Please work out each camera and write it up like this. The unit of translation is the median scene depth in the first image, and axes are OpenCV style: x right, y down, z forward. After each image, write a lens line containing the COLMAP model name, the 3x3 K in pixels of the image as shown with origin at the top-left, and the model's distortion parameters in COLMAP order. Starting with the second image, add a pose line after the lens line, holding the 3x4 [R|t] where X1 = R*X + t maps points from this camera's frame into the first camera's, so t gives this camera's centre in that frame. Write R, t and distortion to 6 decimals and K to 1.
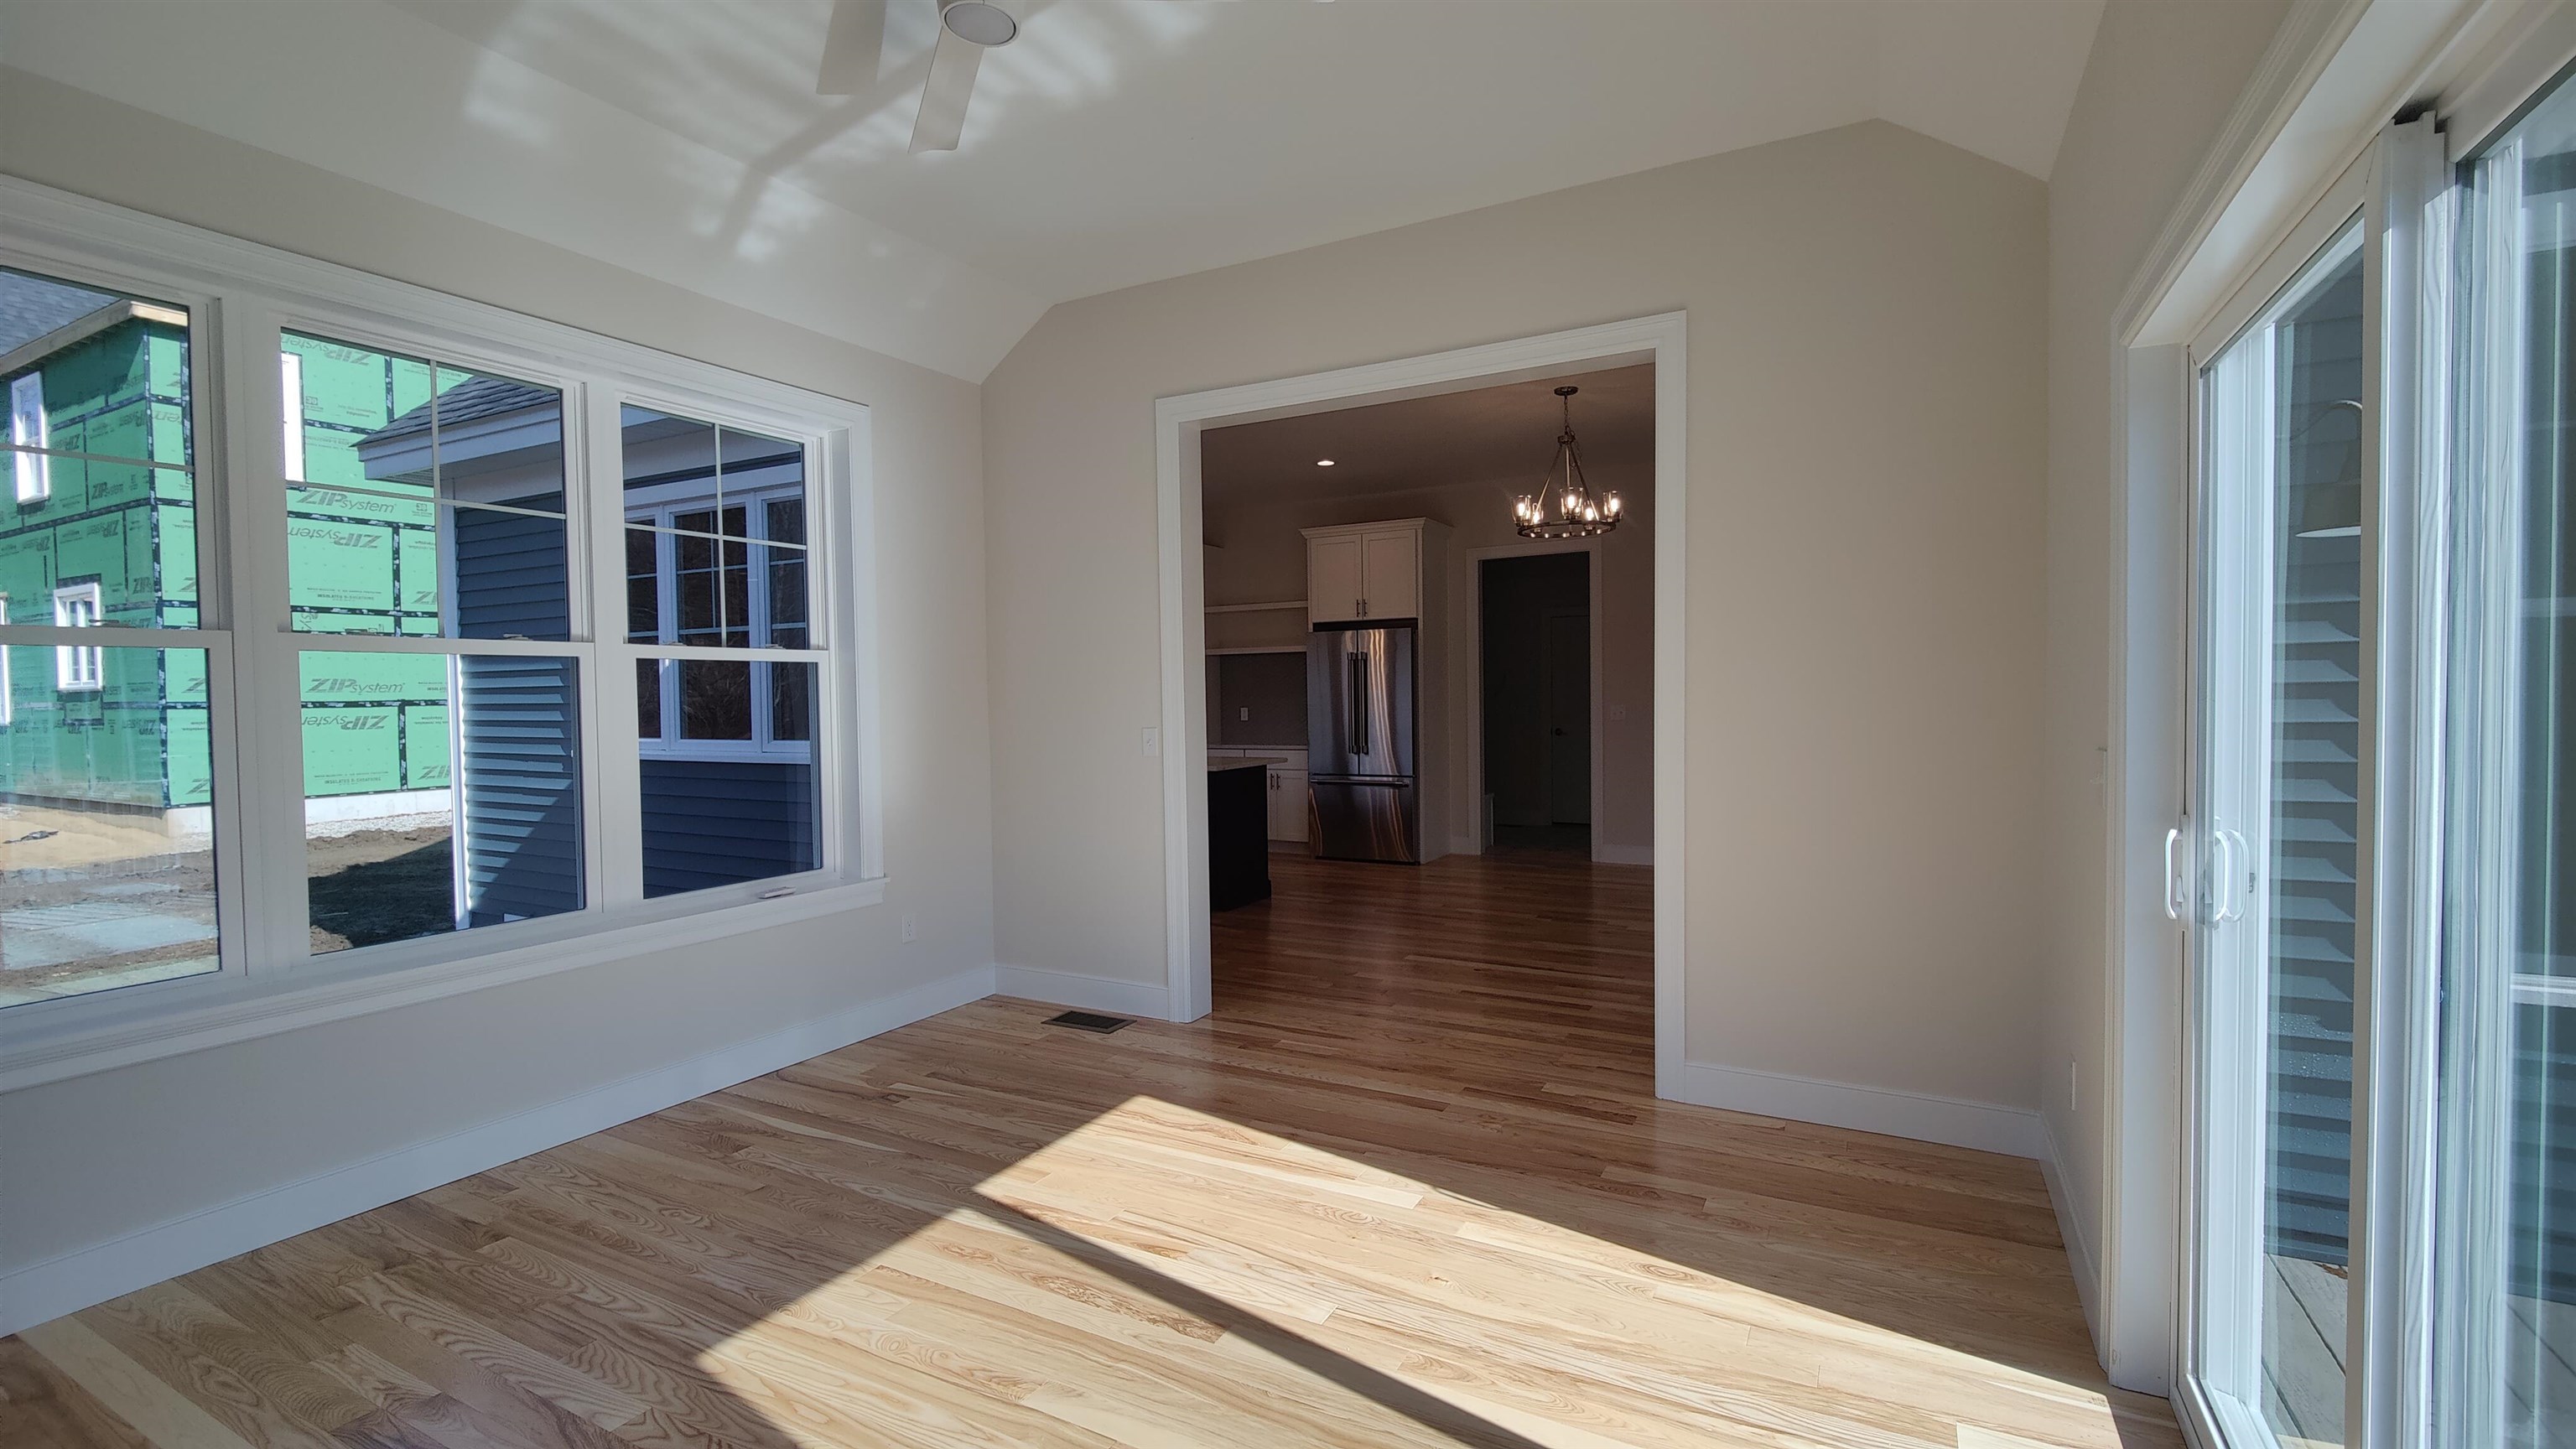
lens RADIAL K [[1112.2, 0, 1292.9], [0, 1112.2, 725.4], [0, 0, 1]] dist [0.026394, -0.020714]
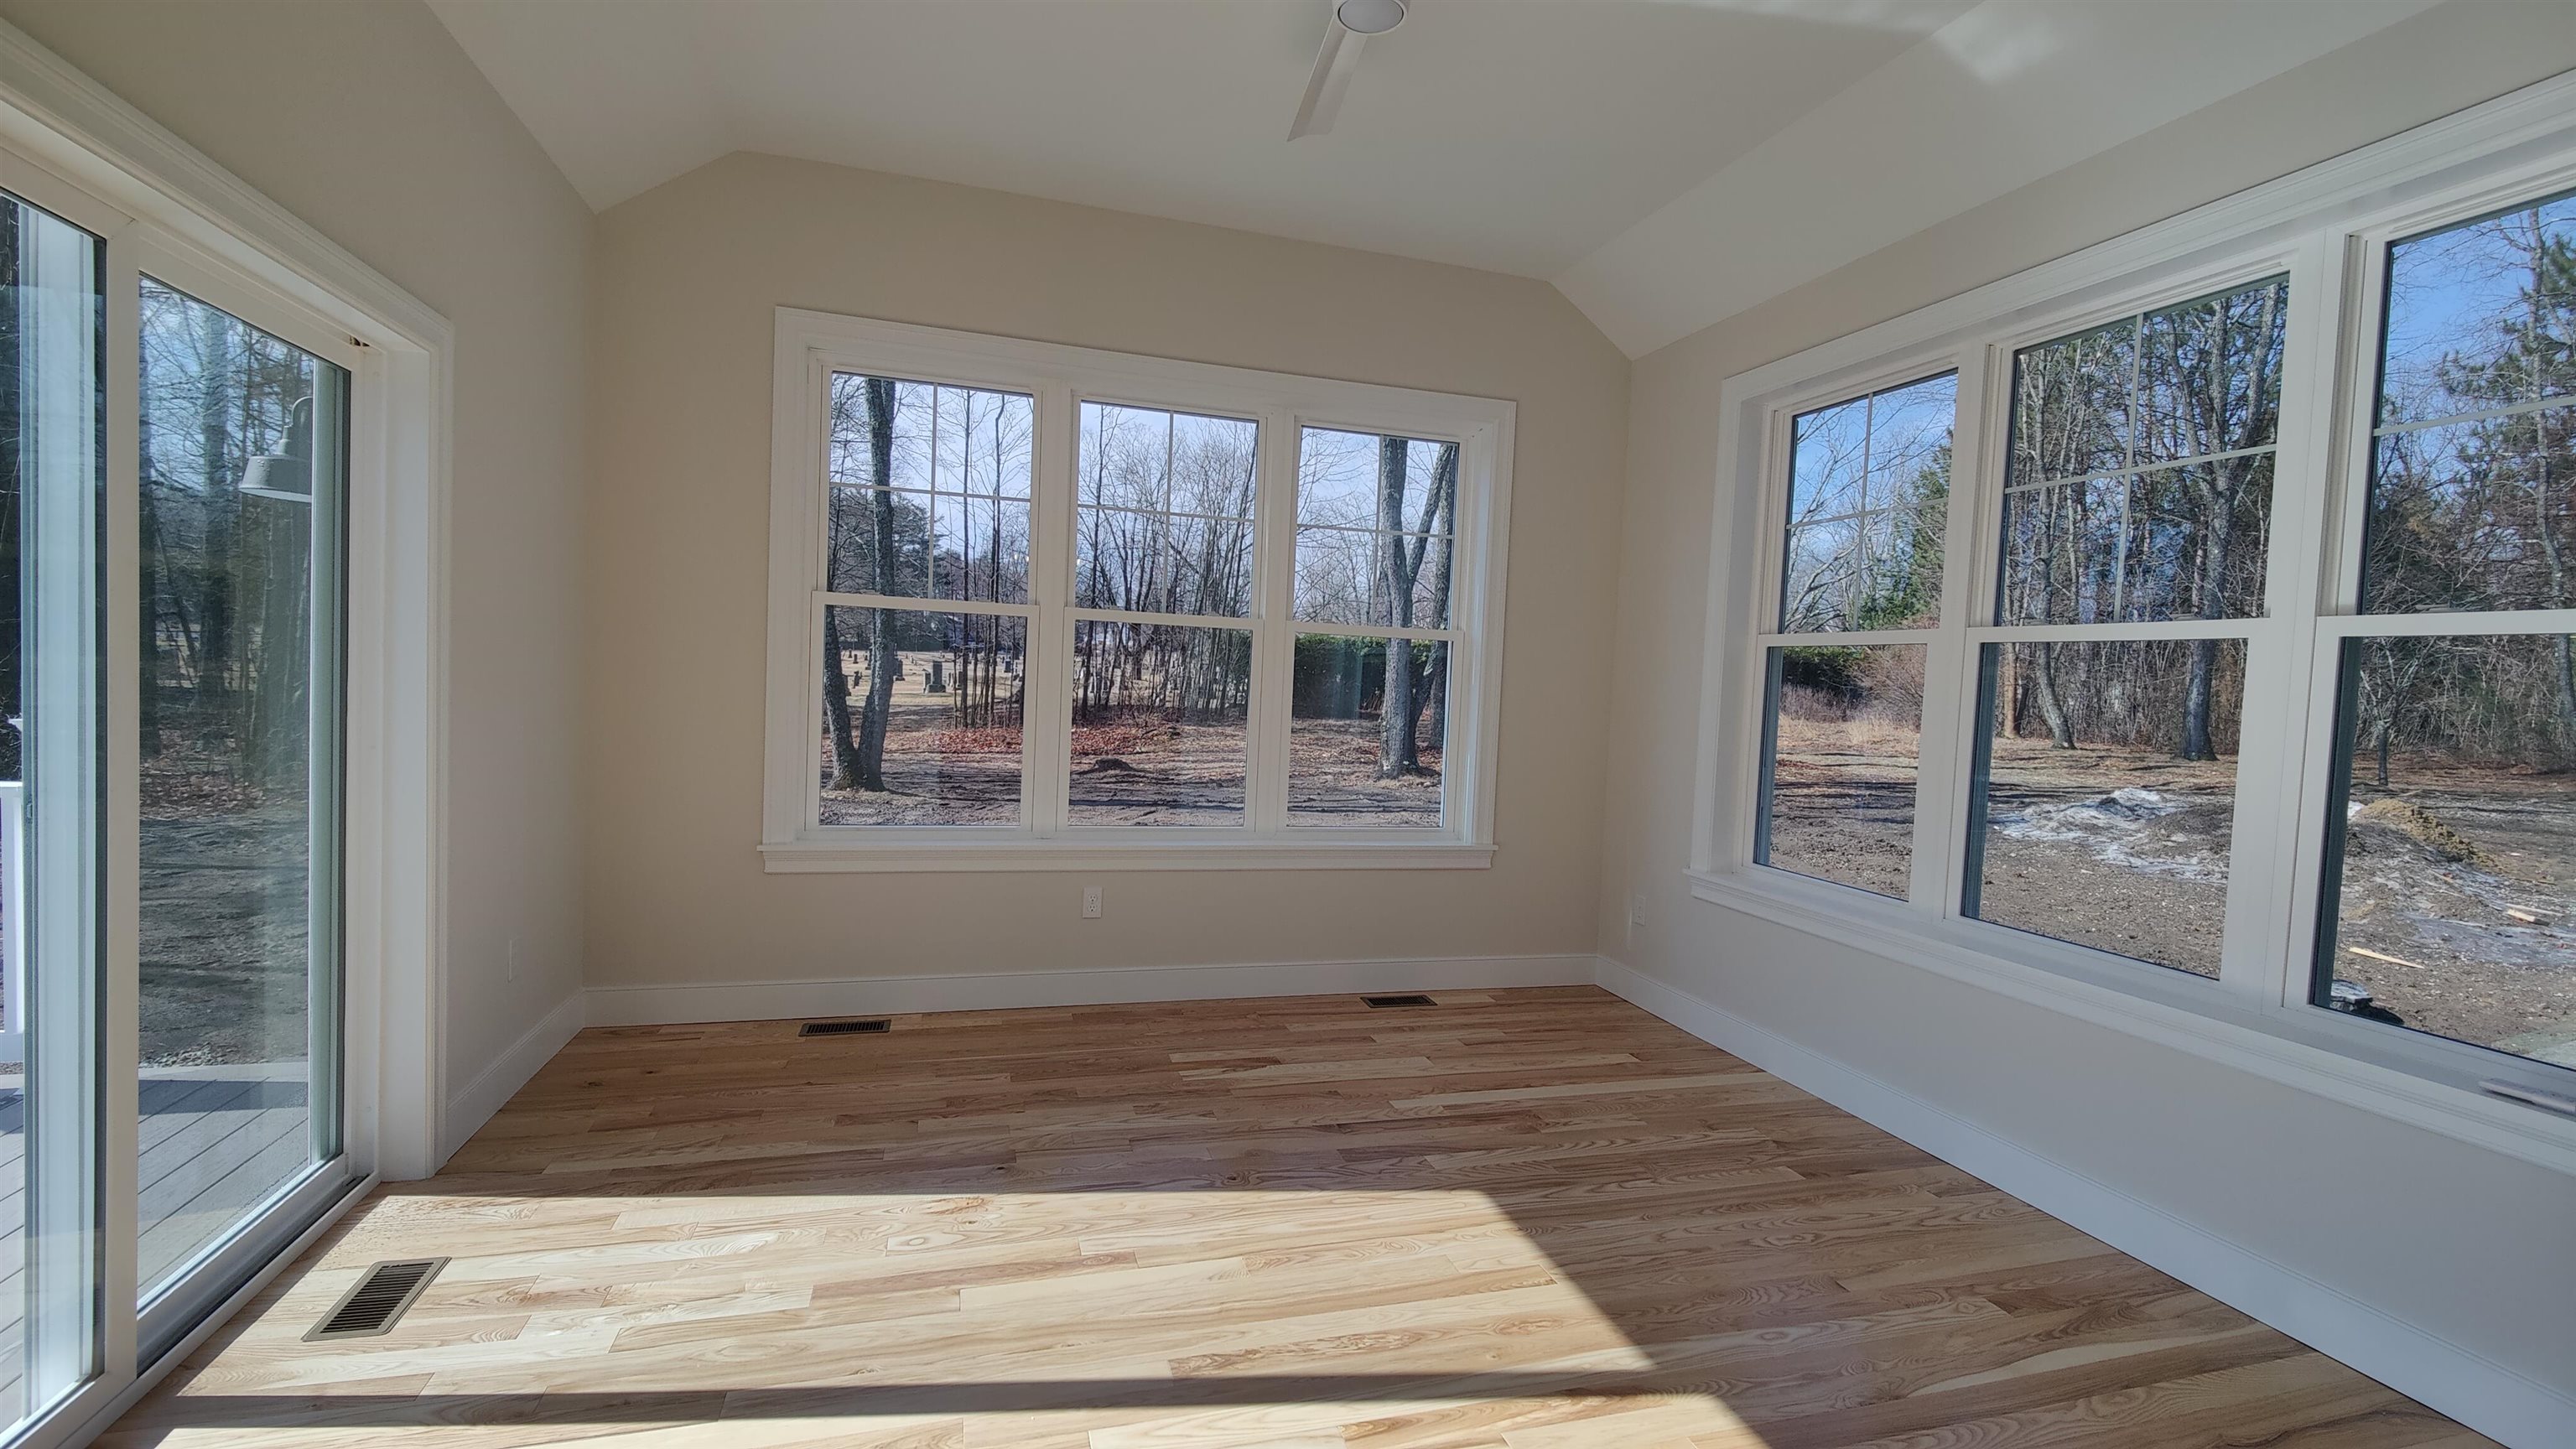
lens RADIAL K [[1112.2, 0, 1292.9], [0, 1112.2, 725.4], [0, 0, 1]] dist [0.026394, -0.020714]
pose [[-0.709924, 0.009747, -0.704211, 0.350571], [-0.057572, 0.995755, 0.071822, -0.023268], [0.701922, 0.091531, -0.706348, 1.186691]]
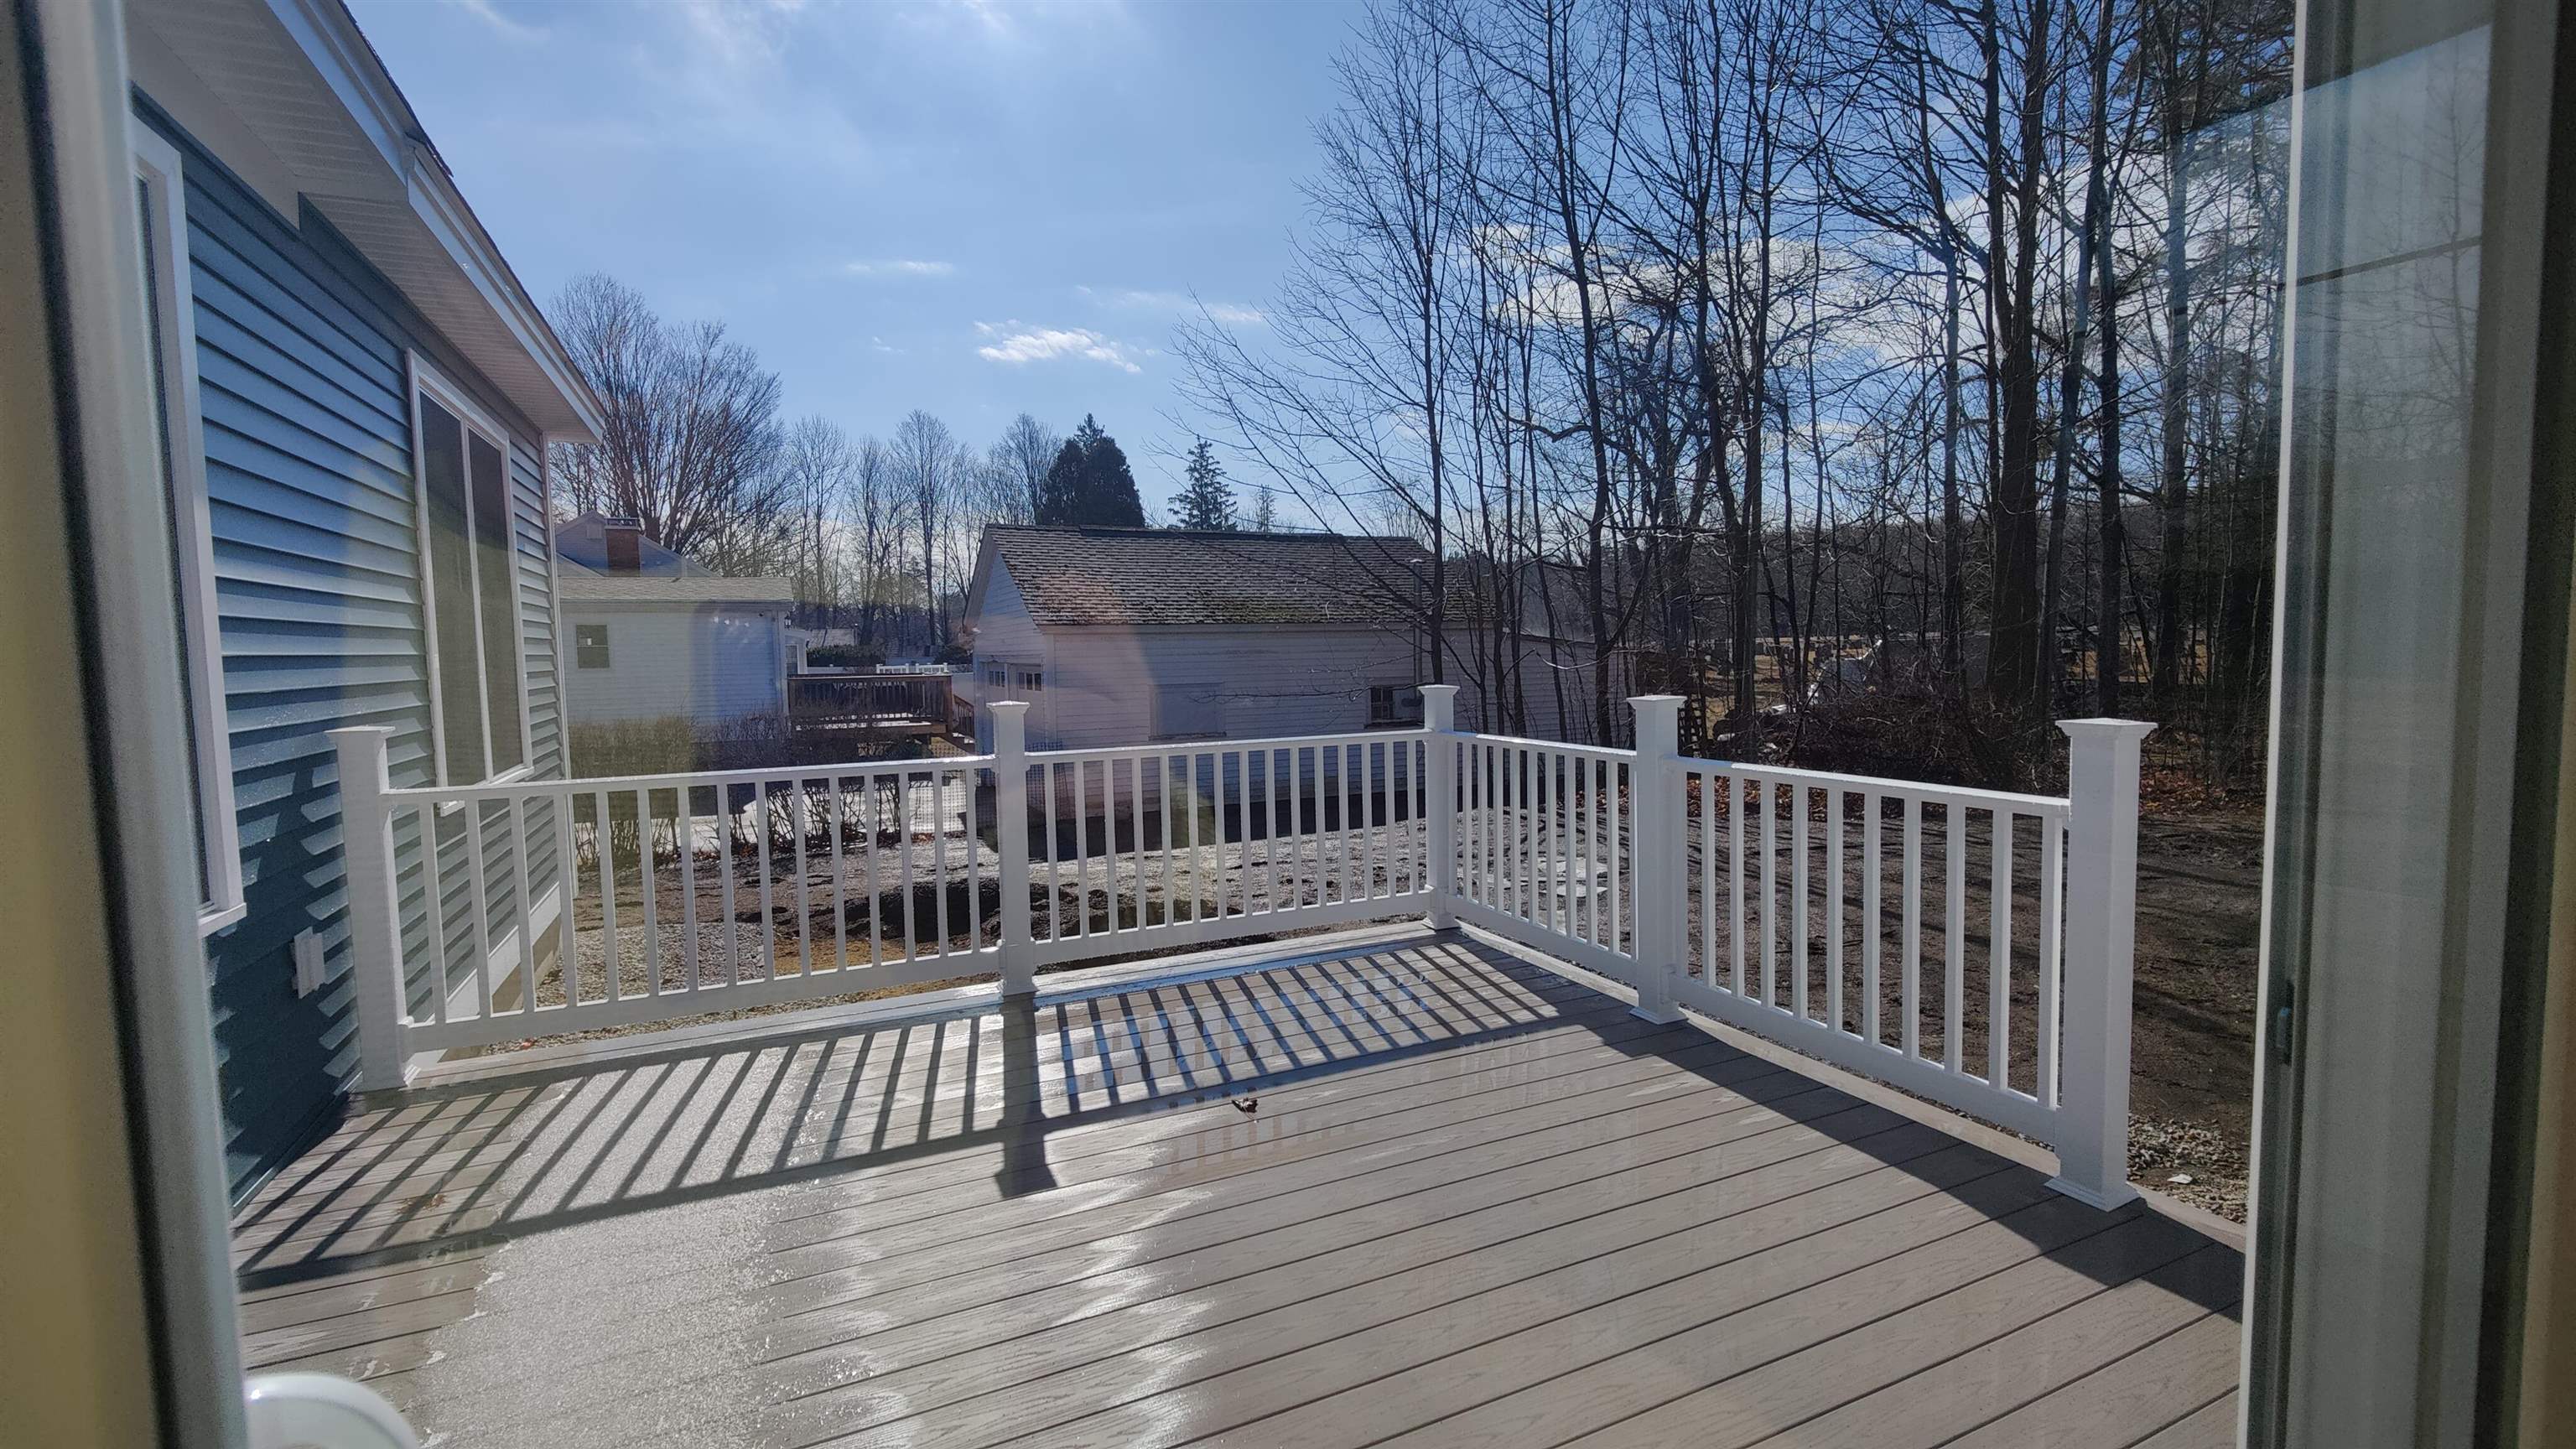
lens RADIAL K [[1112.2, 0, 1292.9], [0, 1112.2, 725.4], [0, 0, 1]] dist [0.026394, -0.020714]
pose [[-0.804560, -0.013888, 0.593709, 0.423188], [0.046220, 0.995230, 0.085915, 0.023034], [-0.592070, 0.096565, -0.800080, 0.641288]]
